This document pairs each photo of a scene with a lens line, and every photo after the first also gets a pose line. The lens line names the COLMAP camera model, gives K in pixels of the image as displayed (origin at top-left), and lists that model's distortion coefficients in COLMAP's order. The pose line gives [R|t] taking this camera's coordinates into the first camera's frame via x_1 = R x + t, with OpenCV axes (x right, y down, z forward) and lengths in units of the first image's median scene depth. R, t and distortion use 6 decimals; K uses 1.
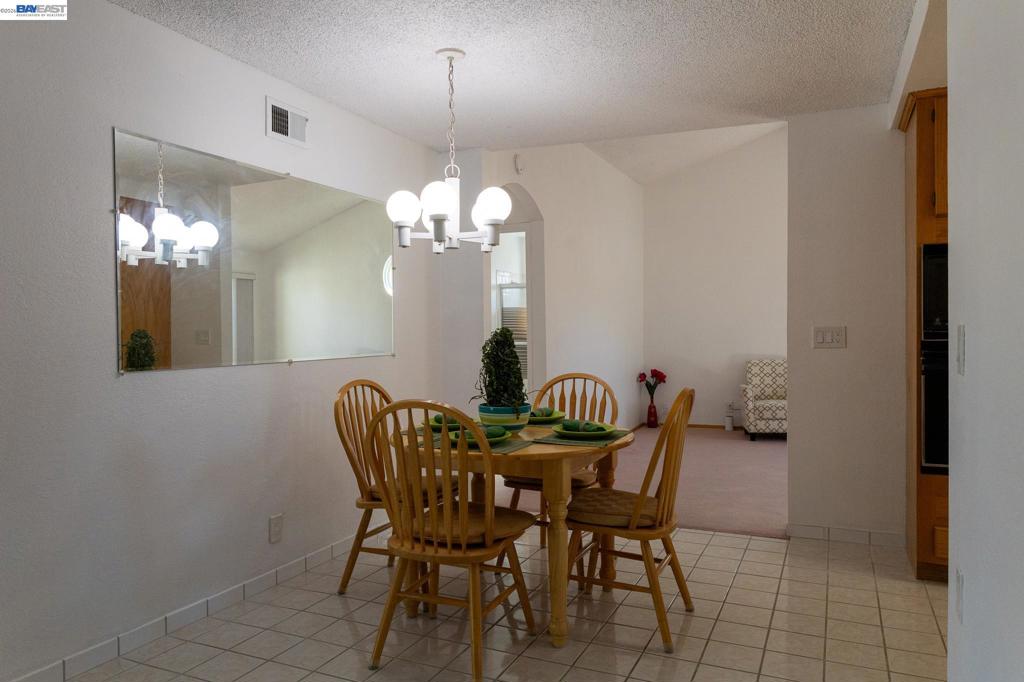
lens RADIAL K [[716.0, 0, 512.0], [0, 716.0, 341.0], [0, 0, 1]] dist [0.005985, 0.004175]
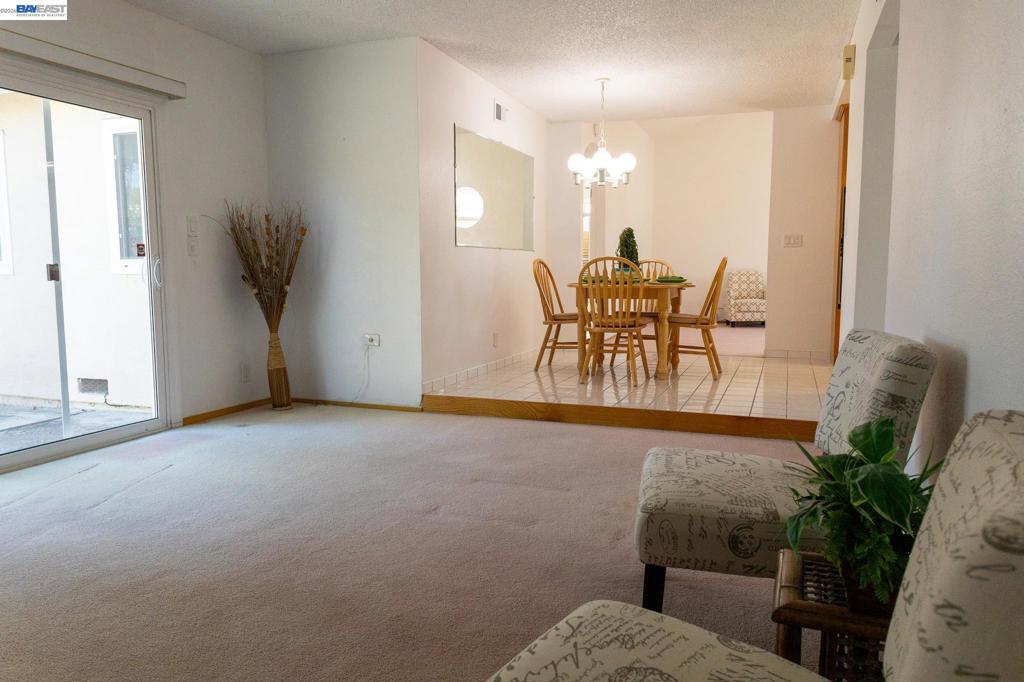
lens RADIAL K [[716.0, 0, 512.0], [0, 716.0, 341.0], [0, 0, 1]] dist [0.005985, 0.004175]
pose [[0.998274, 0.002365, 0.058681, -0.407704], [-0.007221, 0.996551, 0.082669, 0.118553], [-0.058283, -0.082950, 0.994848, -0.856092]]
